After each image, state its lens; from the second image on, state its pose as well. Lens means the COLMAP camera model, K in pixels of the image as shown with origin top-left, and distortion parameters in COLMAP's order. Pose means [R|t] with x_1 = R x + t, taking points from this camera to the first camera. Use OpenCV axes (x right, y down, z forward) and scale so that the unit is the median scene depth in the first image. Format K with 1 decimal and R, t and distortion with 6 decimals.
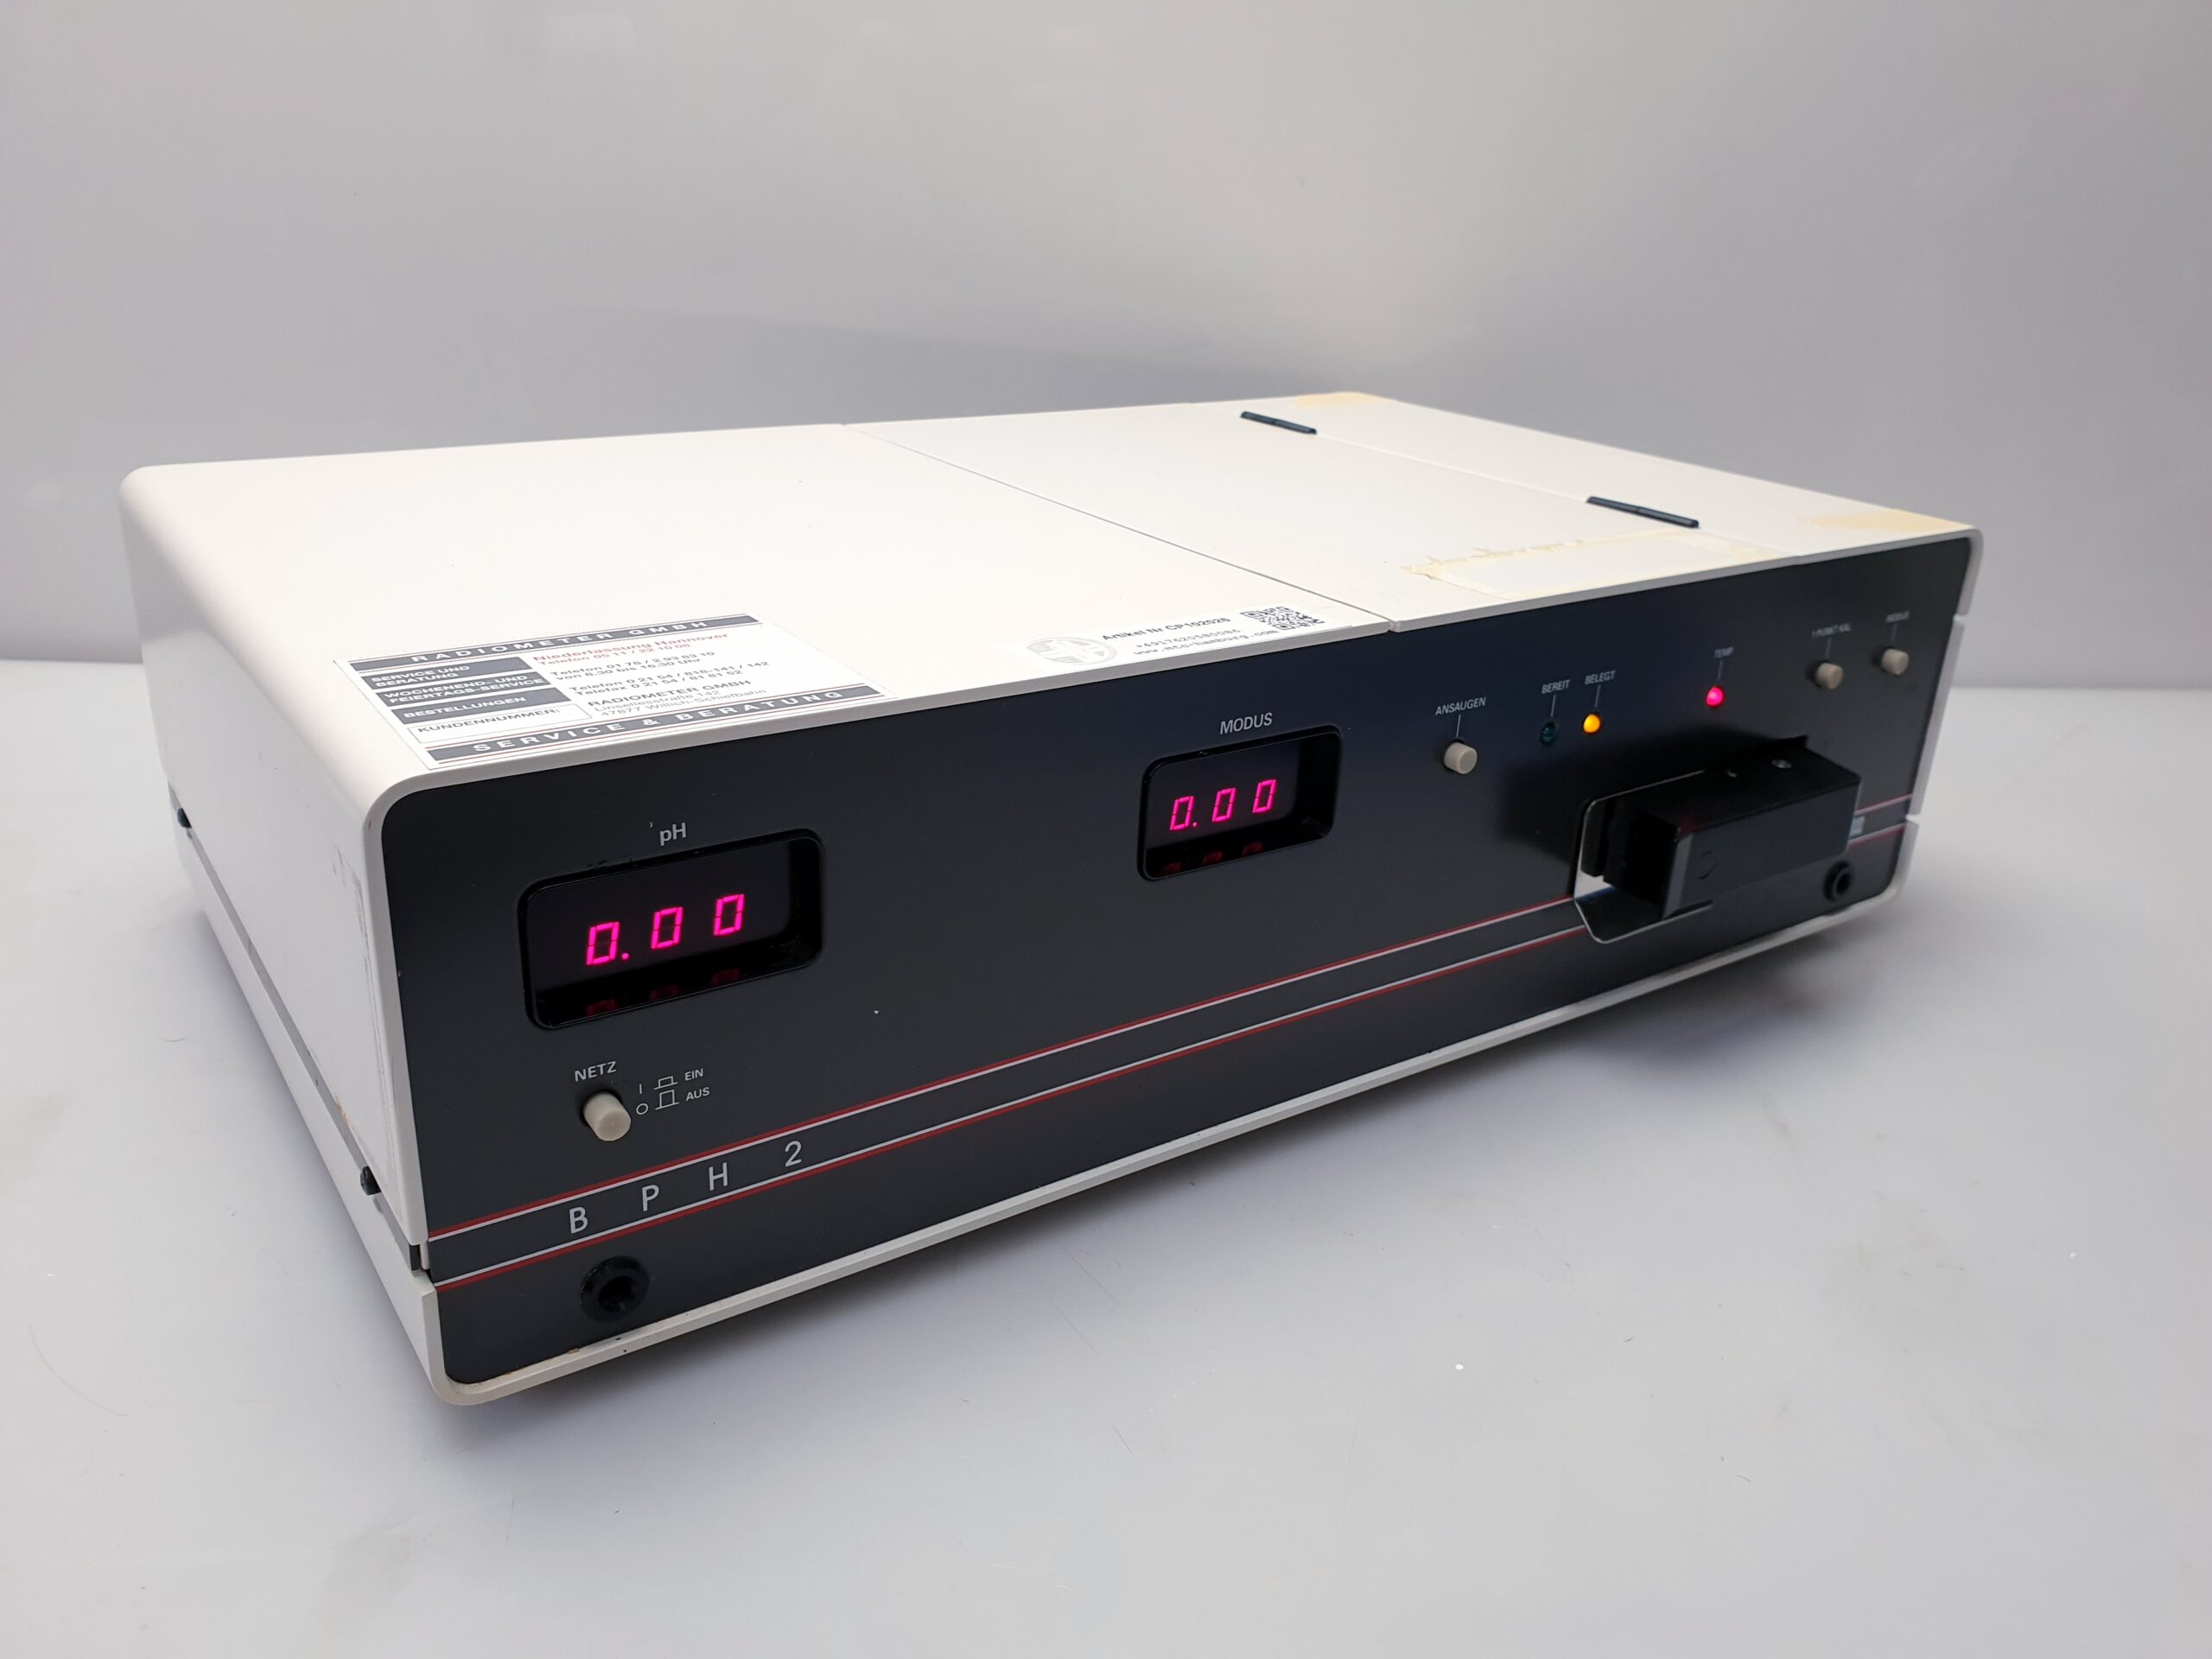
lens RADIAL K [[1768.8, 0, 1106.0], [0, 1768.8, 829.5], [0, 0, 1]] dist [0.078089, -0.003144]
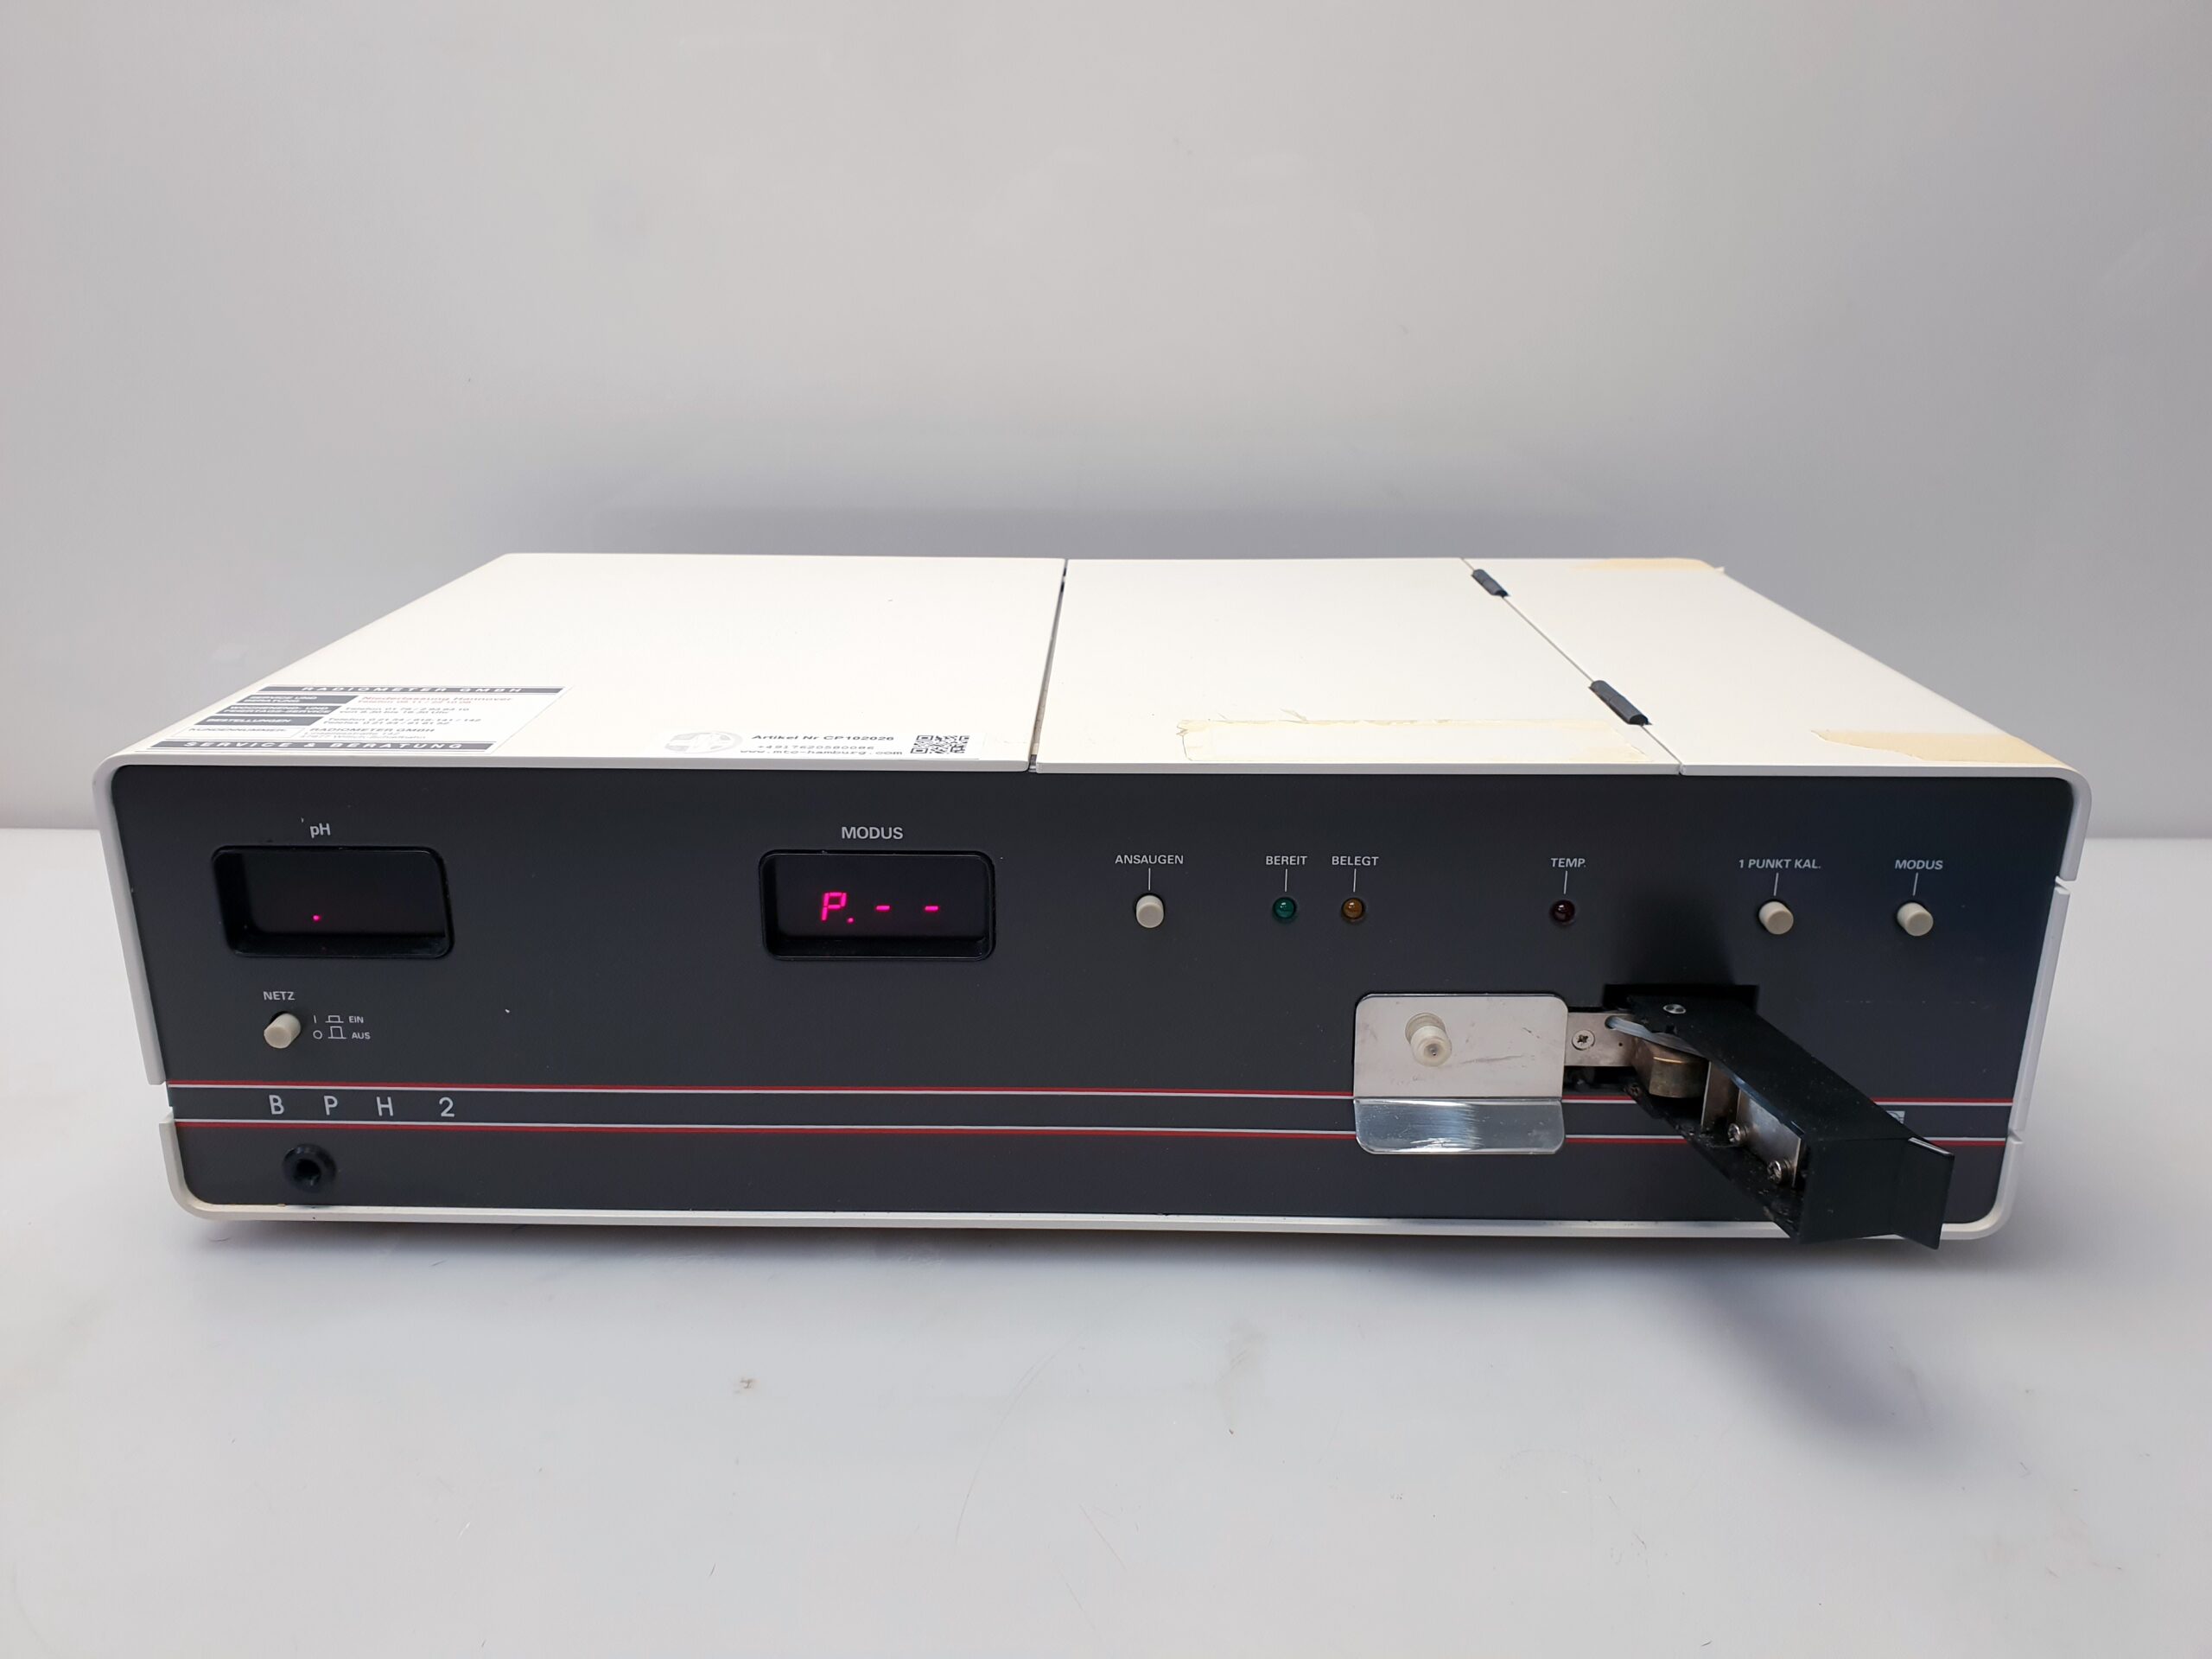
lens RADIAL K [[1725.5, 0, 1078.9], [0, 1725.5, 830.6], [0, 0, 1]] dist [0.111575, -0.239144]
pose [[0.802472, 0.145752, -0.578614, 0.864723], [-0.188267, 0.982022, -0.013735, -0.076805], [0.566210, 0.119955, 0.815486, 0.220066]]
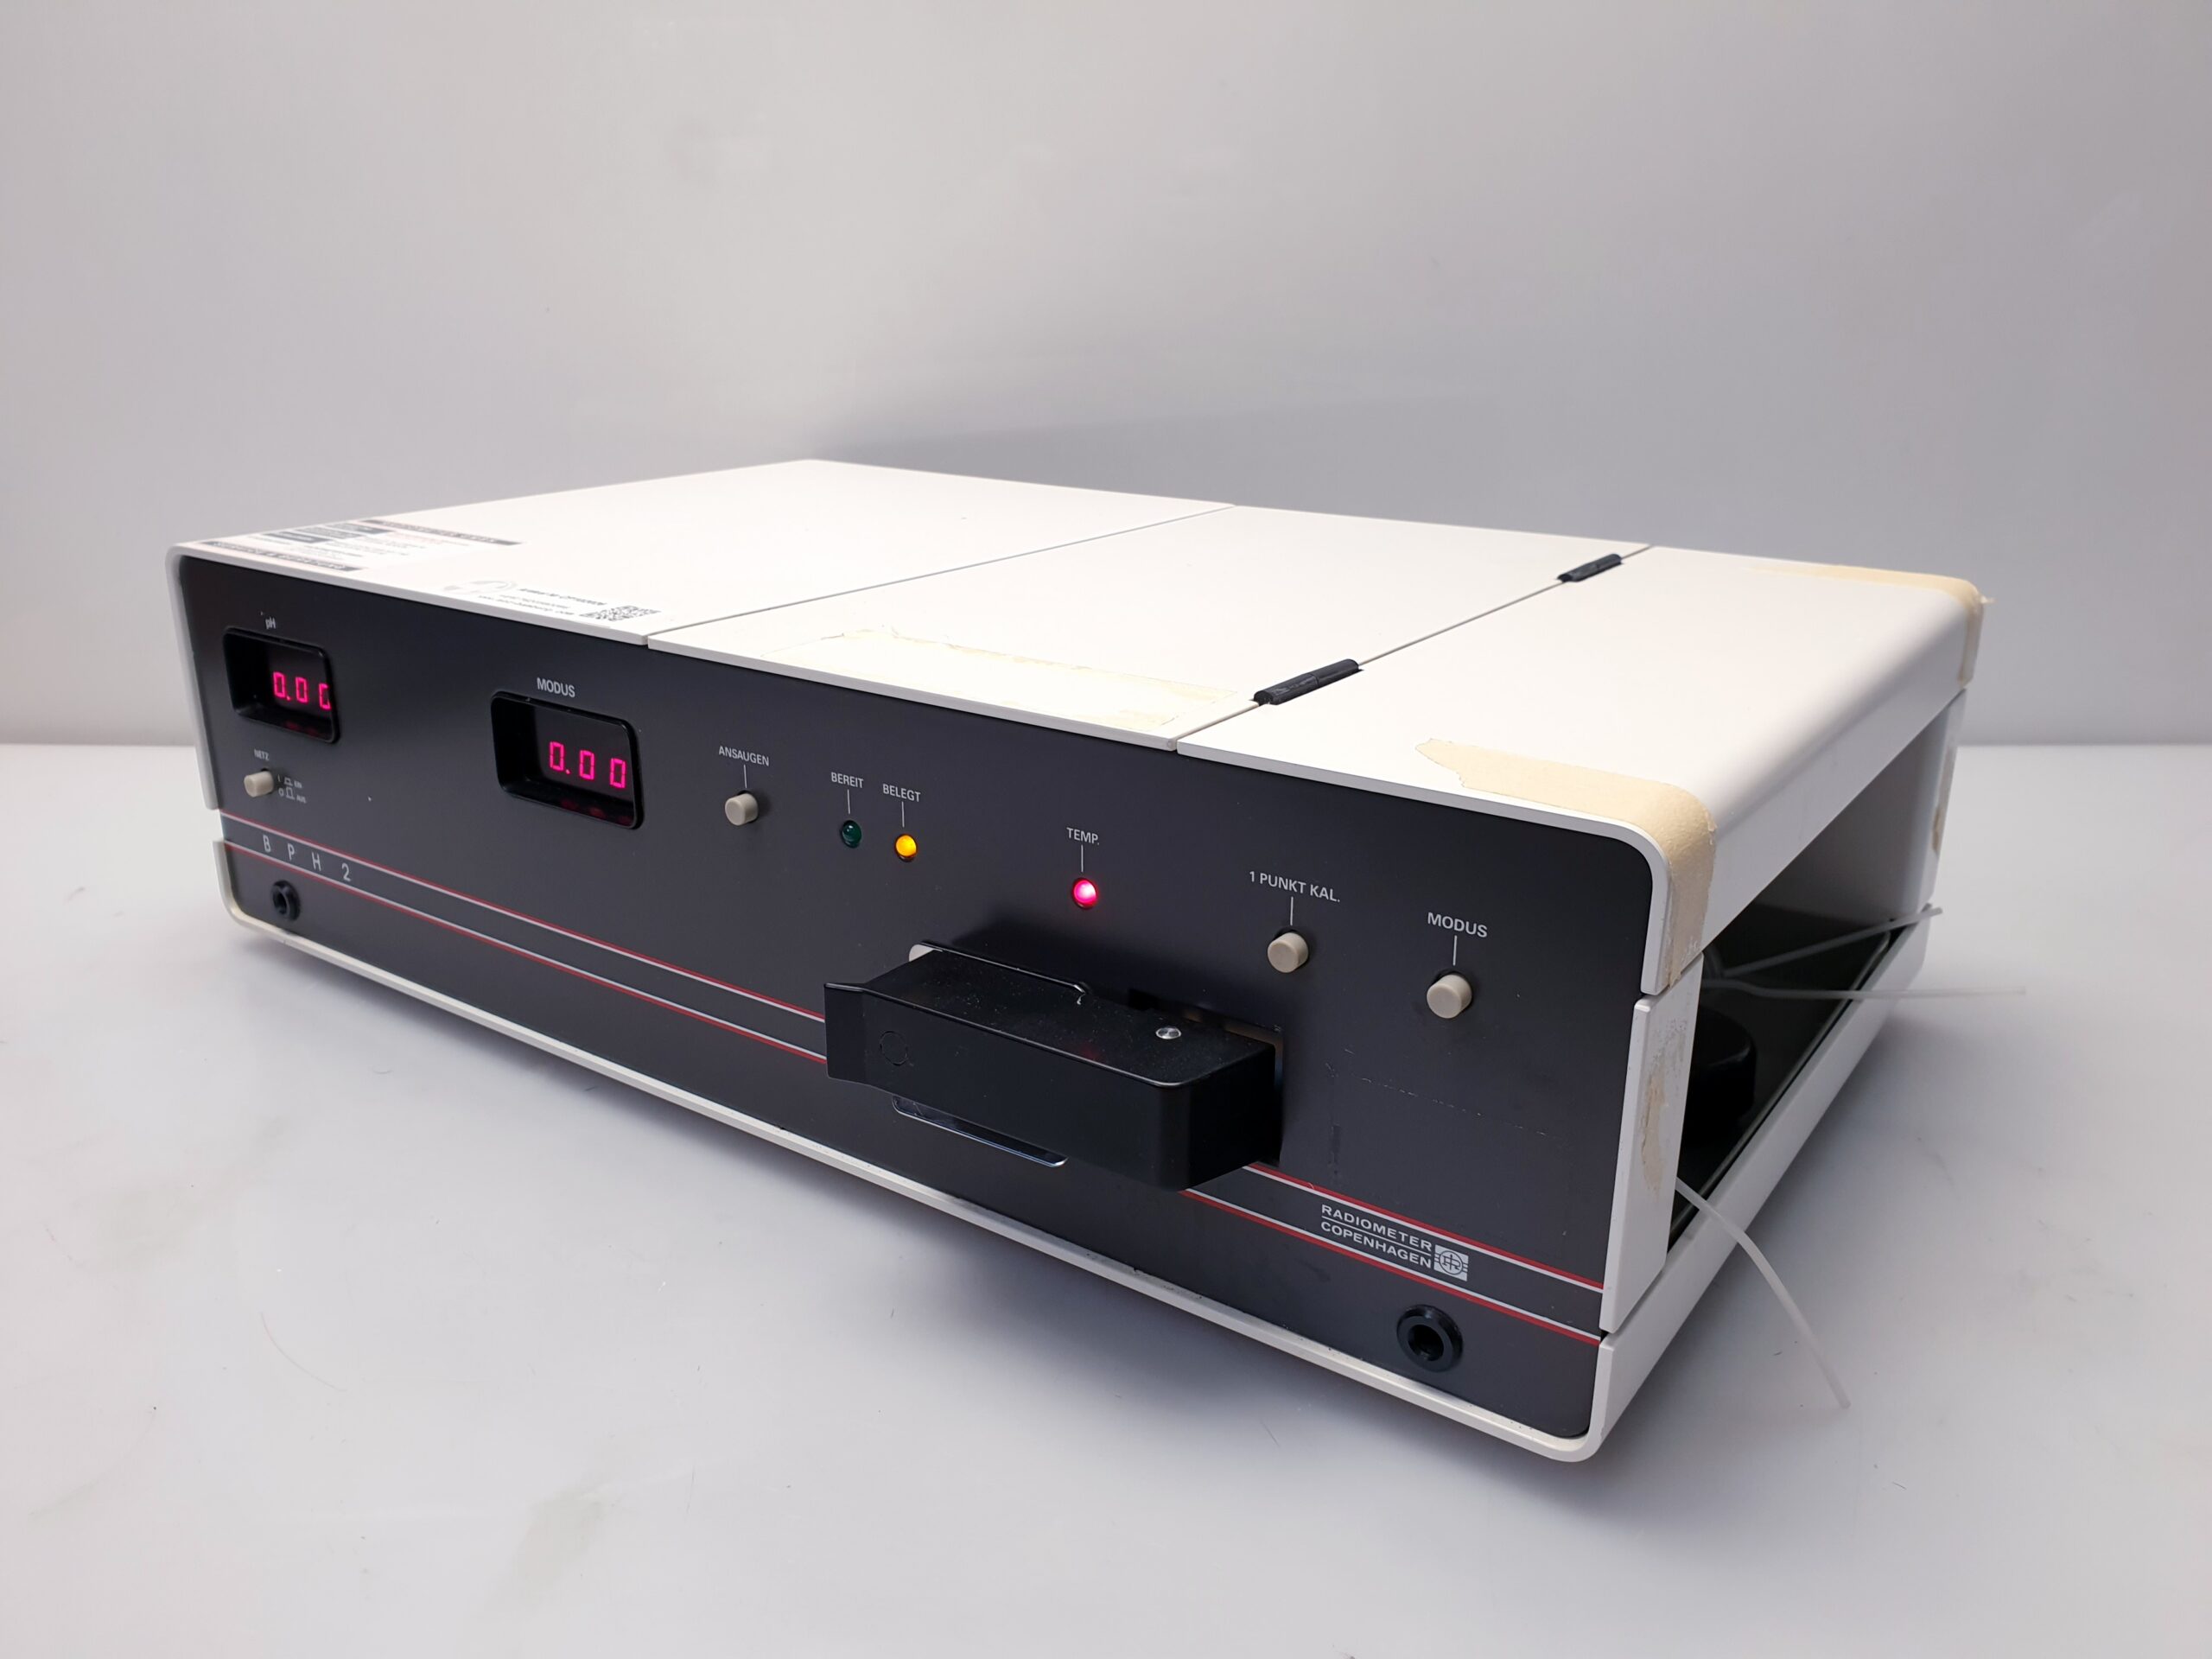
lens RADIAL K [[1774.5, 0, 1030.2], [0, 1774.5, 832.3], [0, 0, 1]] dist [0.078074, -0.188724]
pose [[0.306239, 0.260218, -0.915699, 1.378653], [-0.345089, 0.926832, 0.147973, -0.274015], [0.887204, 0.270682, 0.373630, 0.936530]]
